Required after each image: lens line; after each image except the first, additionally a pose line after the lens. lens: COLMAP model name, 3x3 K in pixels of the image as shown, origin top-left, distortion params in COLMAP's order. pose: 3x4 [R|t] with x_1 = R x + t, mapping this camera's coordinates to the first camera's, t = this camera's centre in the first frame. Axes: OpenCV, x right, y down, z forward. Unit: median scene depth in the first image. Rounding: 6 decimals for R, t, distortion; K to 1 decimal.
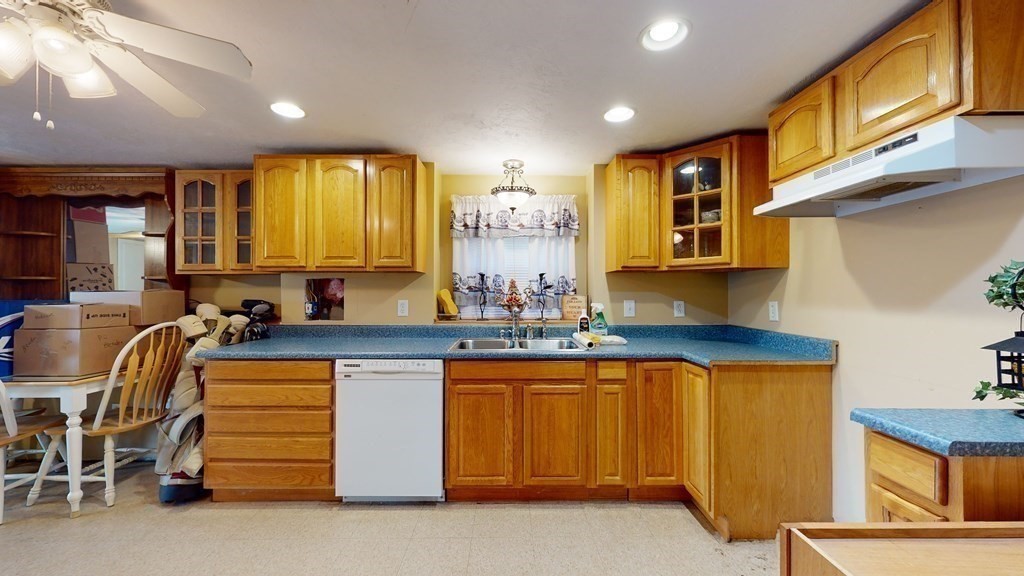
lens RADIAL K [[386.0, 0, 505.1], [0, 386.0, 289.5], [0, 0, 1]] dist [0.000044, -0.000091]
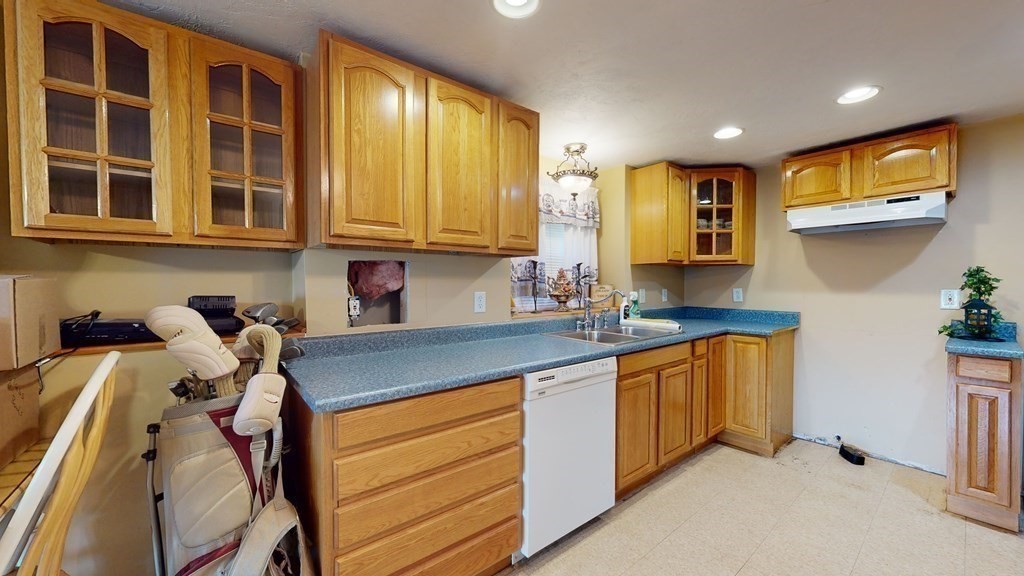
lens RADIAL K [[386.0, 0, 518.3], [0, 386.0, 289.3], [0, 0, 1]] dist [0.000044, -0.000091]
pose [[0.767510, -0.012421, 0.640917, -0.798333], [-0.004198, 0.999693, 0.024402, 0.003383], [-0.641023, -0.021419, 0.767222, 0.397368]]
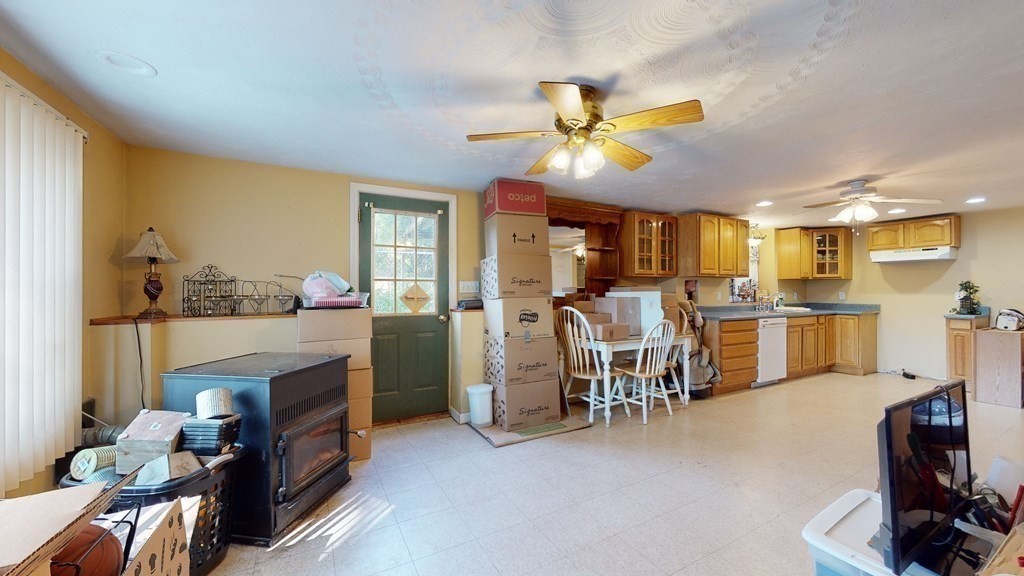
lens RADIAL K [[386.0, 0, 513.4], [0, 386.0, 289.4], [0, 0, 1]] dist [0.000044, -0.000091]
pose [[0.876322, 0.002813, 0.481718, -2.325398], [-0.004508, 0.999987, 0.002361, 0.016411], [-0.481705, -0.004241, 0.876323, -0.190388]]
